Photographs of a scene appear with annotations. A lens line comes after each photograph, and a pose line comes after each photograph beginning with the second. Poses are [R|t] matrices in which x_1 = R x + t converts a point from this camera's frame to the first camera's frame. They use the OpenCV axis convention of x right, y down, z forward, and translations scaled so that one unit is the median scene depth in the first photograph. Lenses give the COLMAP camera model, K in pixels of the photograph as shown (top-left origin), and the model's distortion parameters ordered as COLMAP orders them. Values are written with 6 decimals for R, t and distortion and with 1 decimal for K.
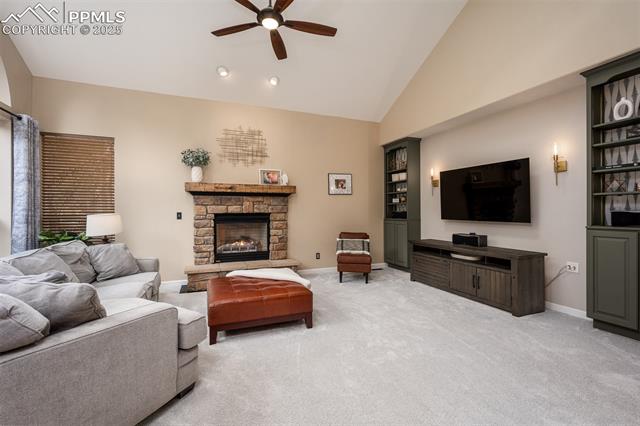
lens RADIAL K [[282.4, 0, 319.3], [0, 282.4, 211.7], [0, 0, 1]] dist [-0.004745, -0.000131]
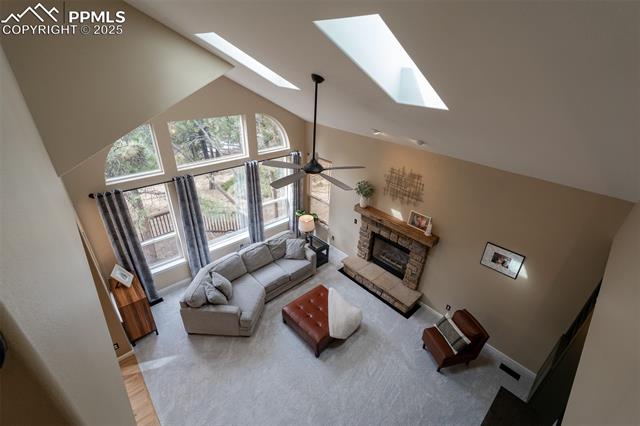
lens RADIAL K [[286.5, 0, 318.4], [0, 286.5, 214.1], [0, 0, 1]] dist [-0.000430, -0.000055]
pose [[0.349945, 0.458681, -0.816793, 0.562868], [-0.037009, 0.878013, 0.477203, -0.660268], [0.936039, -0.136766, 0.324232, 0.349257]]
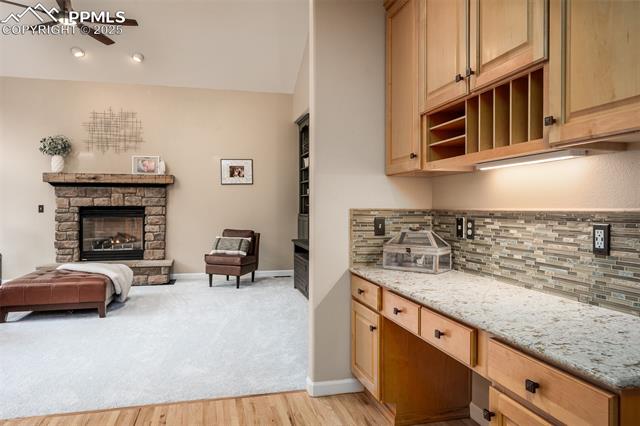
lens RADIAL K [[435.7, 0, 316.0], [0, 435.7, 207.9], [0, 0, 1]] dist [-0.004820, 0.001118]
pose [[0.989681, 0.004140, -0.143231, 0.570124], [-0.003831, 0.999990, 0.002433, 0.004825], [0.143240, -0.001859, 0.989686, -0.267197]]
